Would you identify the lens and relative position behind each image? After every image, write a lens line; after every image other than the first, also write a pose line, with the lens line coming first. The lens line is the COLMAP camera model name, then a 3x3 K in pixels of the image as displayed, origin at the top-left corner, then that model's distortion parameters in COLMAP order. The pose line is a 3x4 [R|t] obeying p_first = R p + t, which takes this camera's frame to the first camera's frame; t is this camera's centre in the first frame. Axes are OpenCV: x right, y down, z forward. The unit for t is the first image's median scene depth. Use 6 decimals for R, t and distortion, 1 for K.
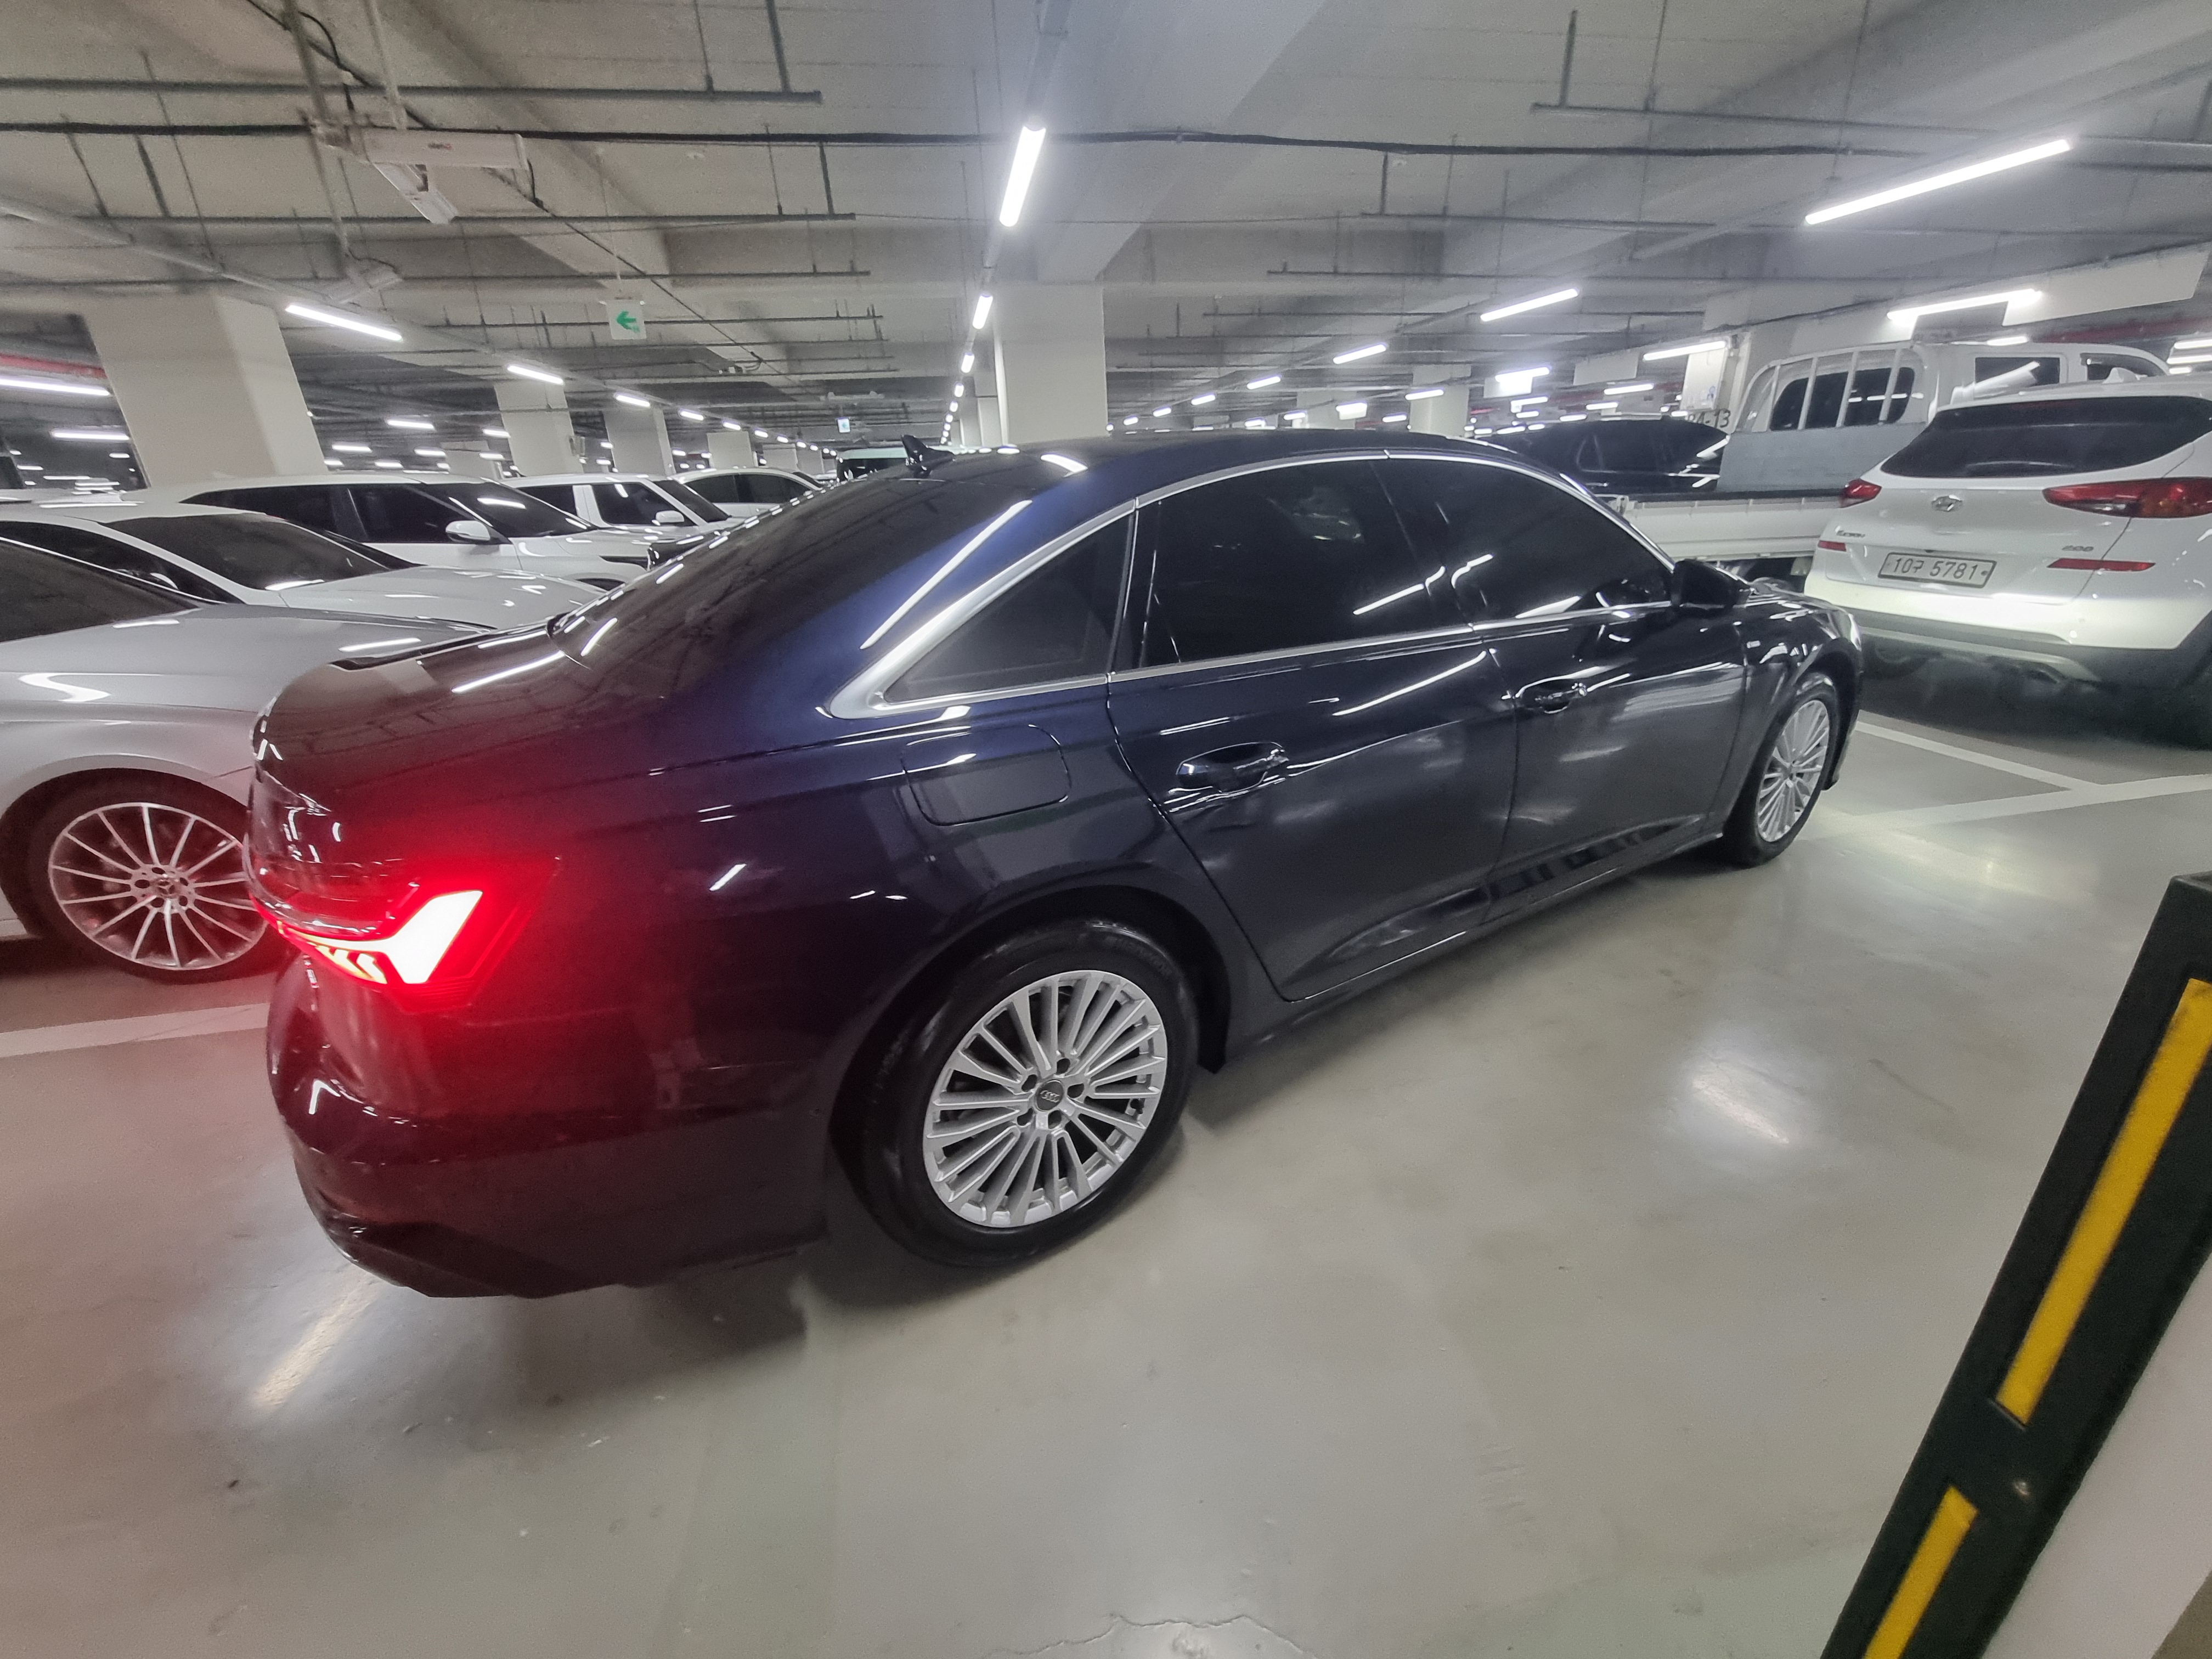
lens RADIAL K [[901.7, 0, 1118.3], [0, 901.7, 833.9], [0, 0, 1]] dist [-0.002093, -0.000509]
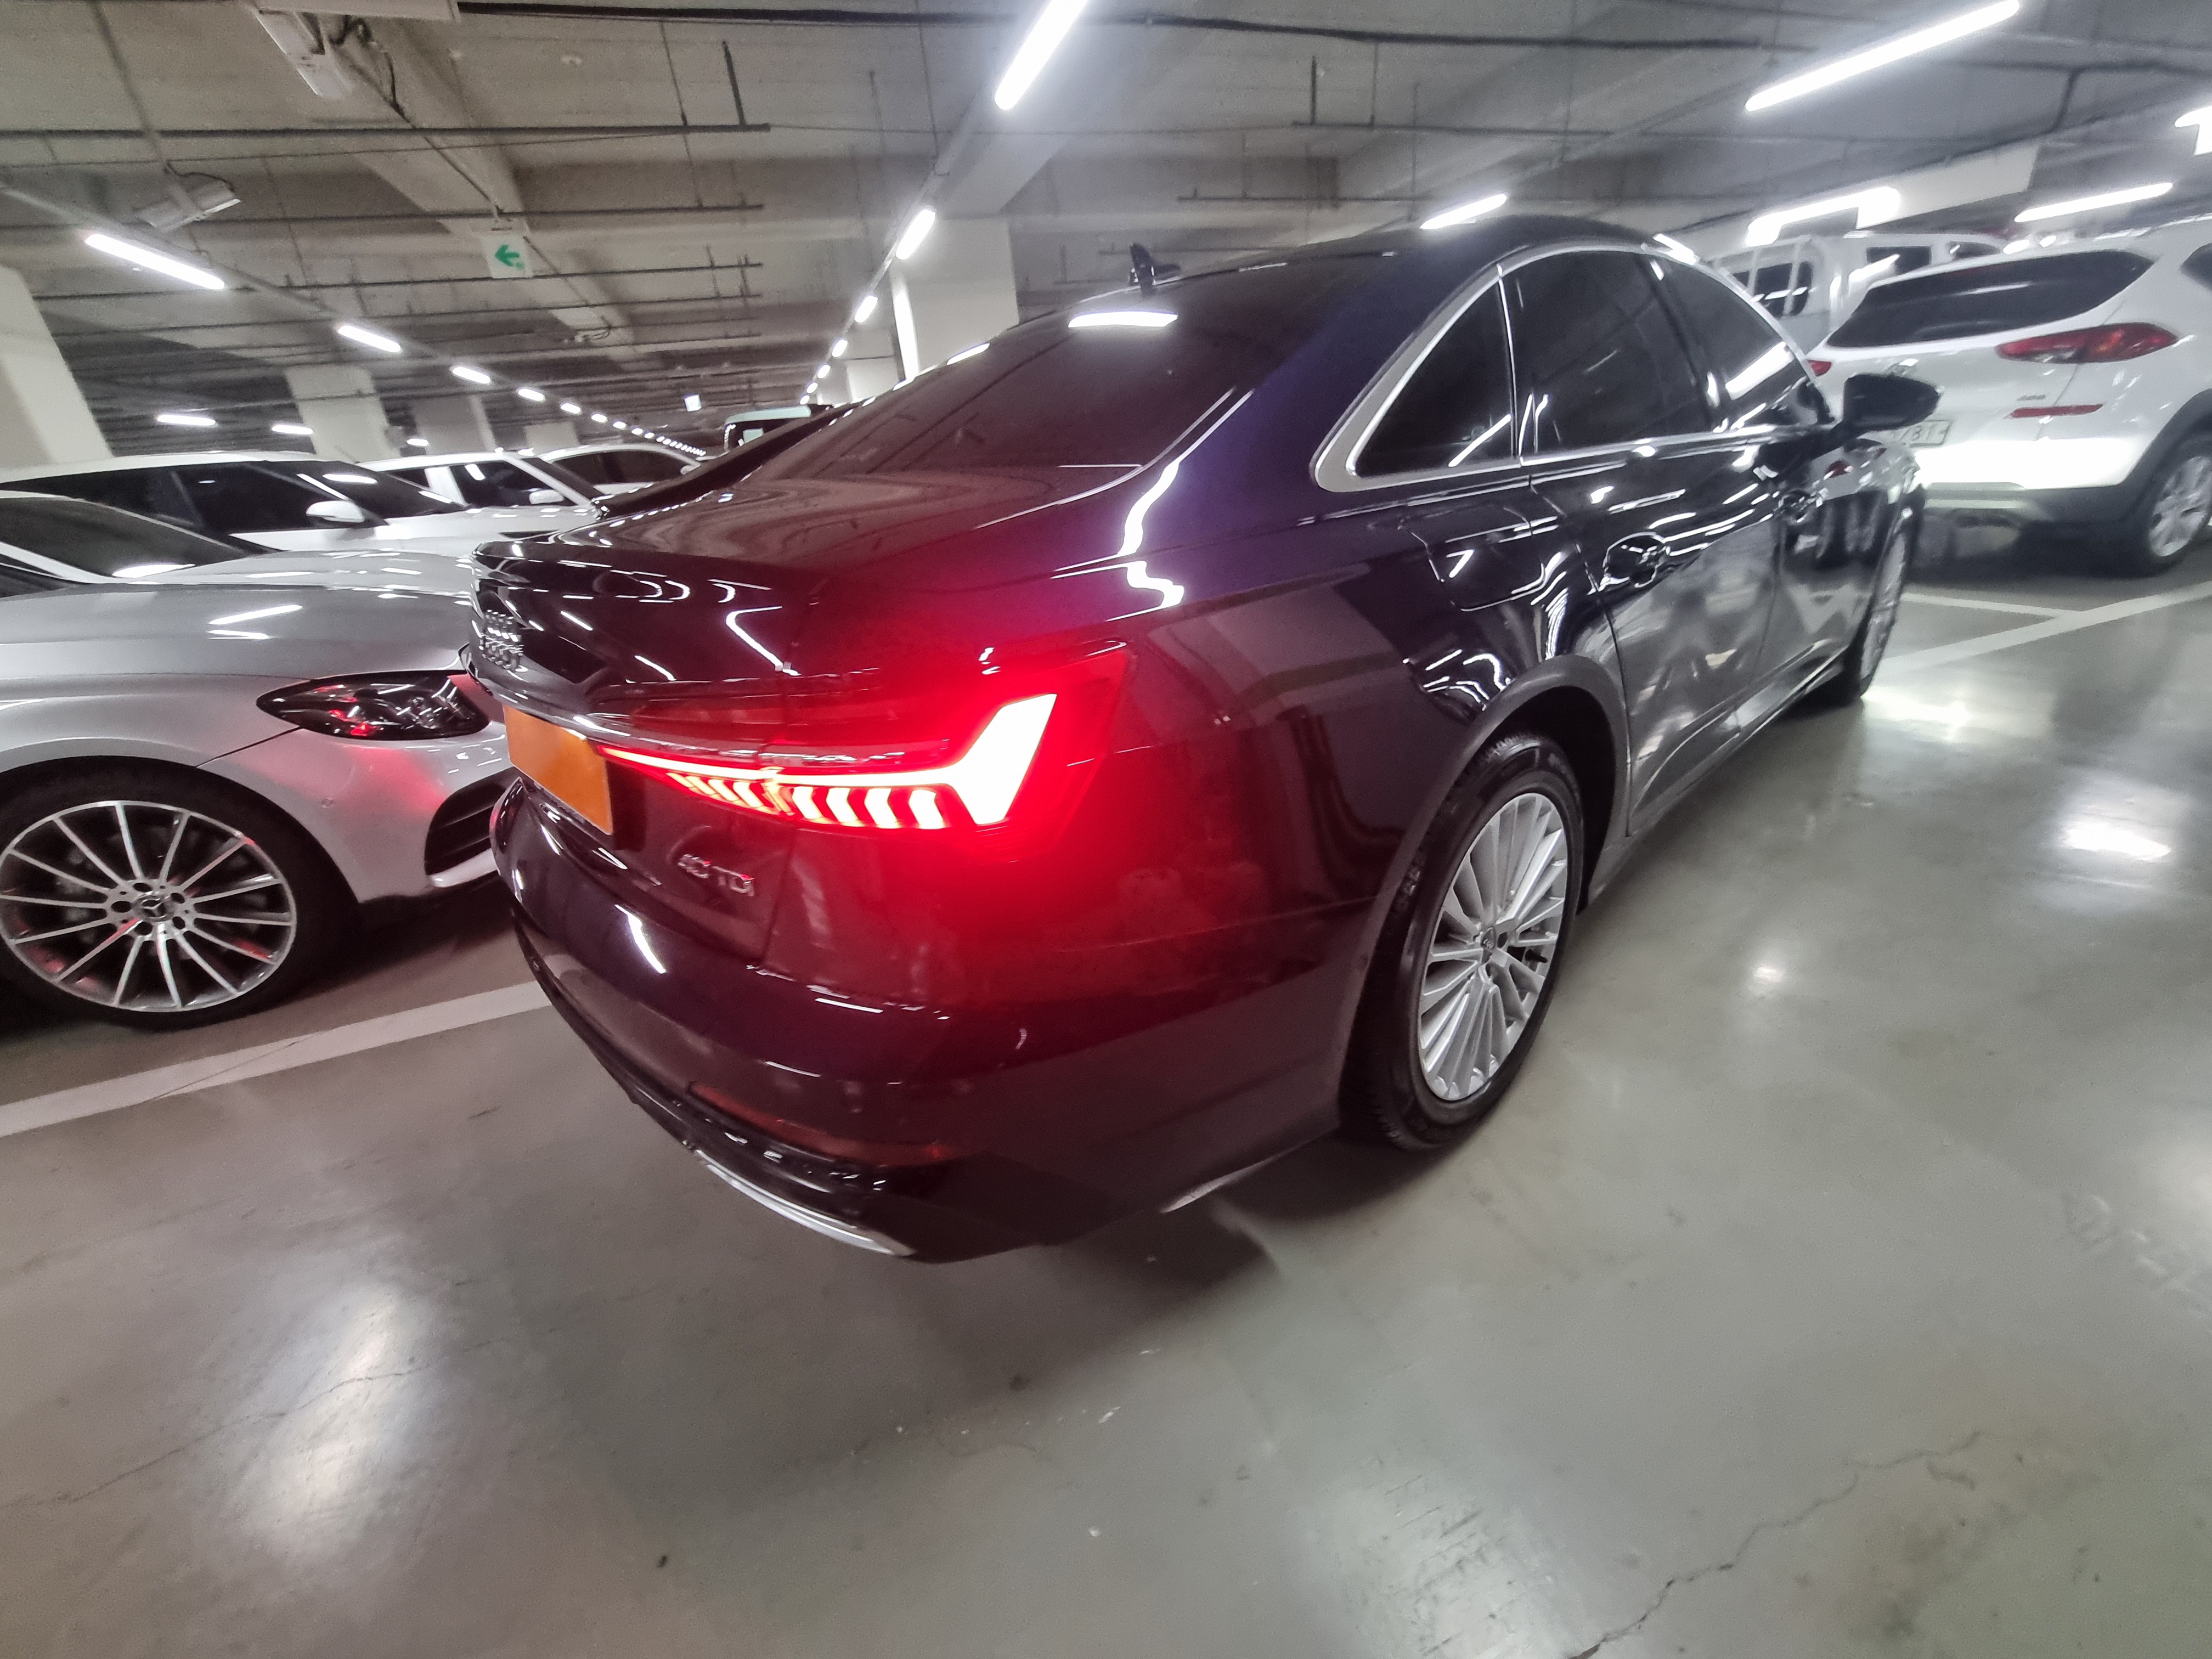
lens RADIAL K [[901.7, 0, 1118.3], [0, 901.7, 833.9], [0, 0, 1]] dist [-0.002093, -0.000509]
pose [[0.984400, -0.116603, 0.131756, -0.317976], [0.113708, 0.993082, 0.029315, 0.067499], [-0.134263, -0.013876, 0.990849, 0.102462]]
